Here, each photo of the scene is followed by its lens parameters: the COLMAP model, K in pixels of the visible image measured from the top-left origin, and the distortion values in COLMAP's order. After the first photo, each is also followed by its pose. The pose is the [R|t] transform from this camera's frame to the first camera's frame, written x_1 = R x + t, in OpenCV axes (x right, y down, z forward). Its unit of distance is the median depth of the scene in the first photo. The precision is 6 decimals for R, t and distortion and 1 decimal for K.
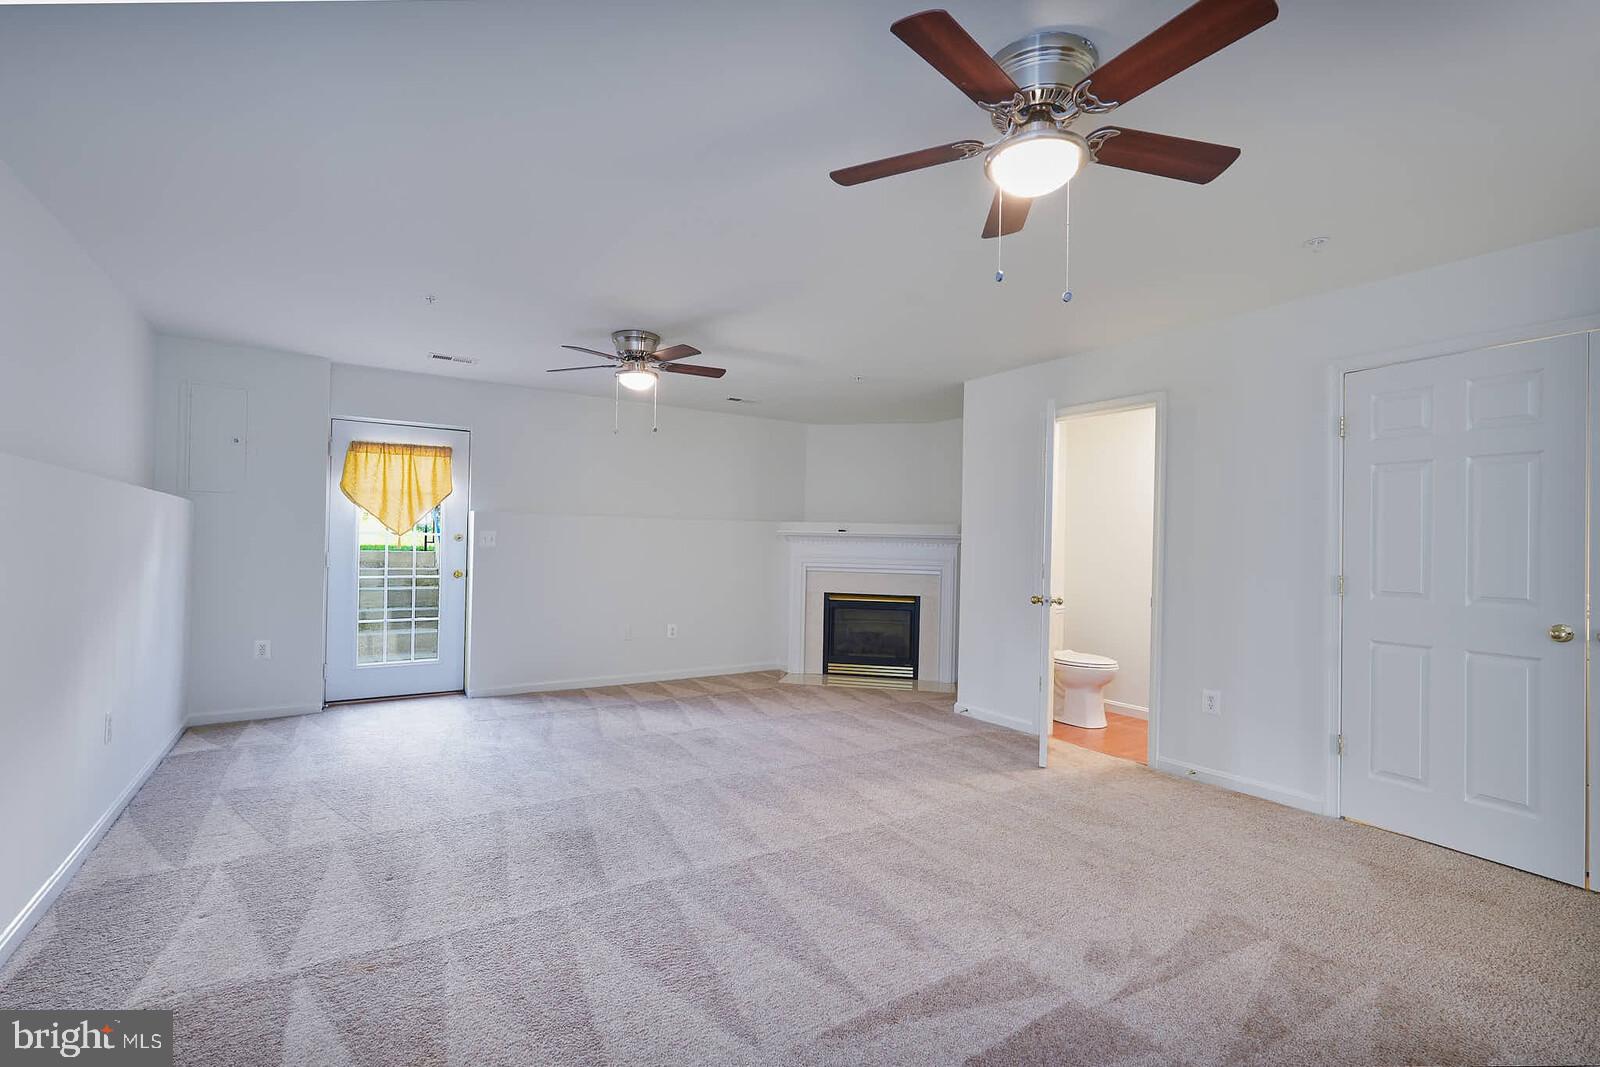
lens RADIAL K [[705.6, 0, 794.8], [0, 705.6, 547.3], [0, 0, 1]] dist [-0.003585, -0.000088]
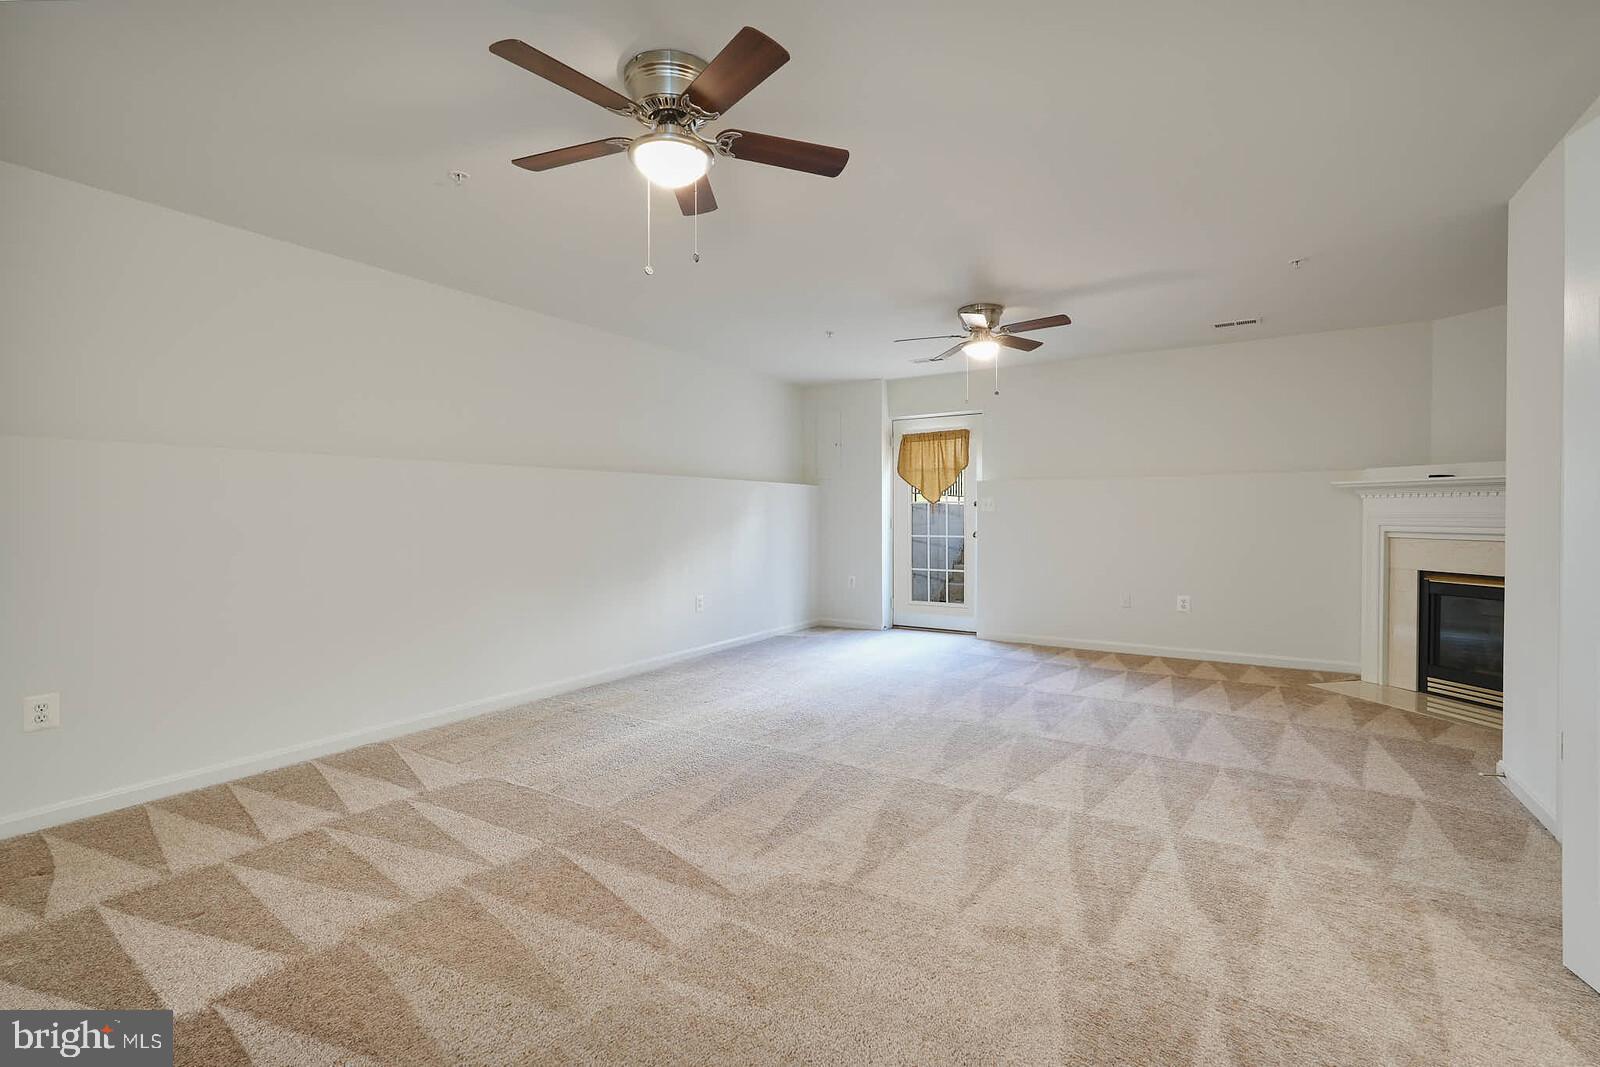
lens RADIAL K [[705.6, 0, 794.8], [0, 705.6, 547.3], [0, 0, 1]] dist [-0.003585, -0.000088]
pose [[0.410393, 0.022148, -0.911640, 0.471808], [0.007847, 0.999582, 0.027817, 0.021937], [0.911875, -0.018569, 0.410048, 0.216133]]
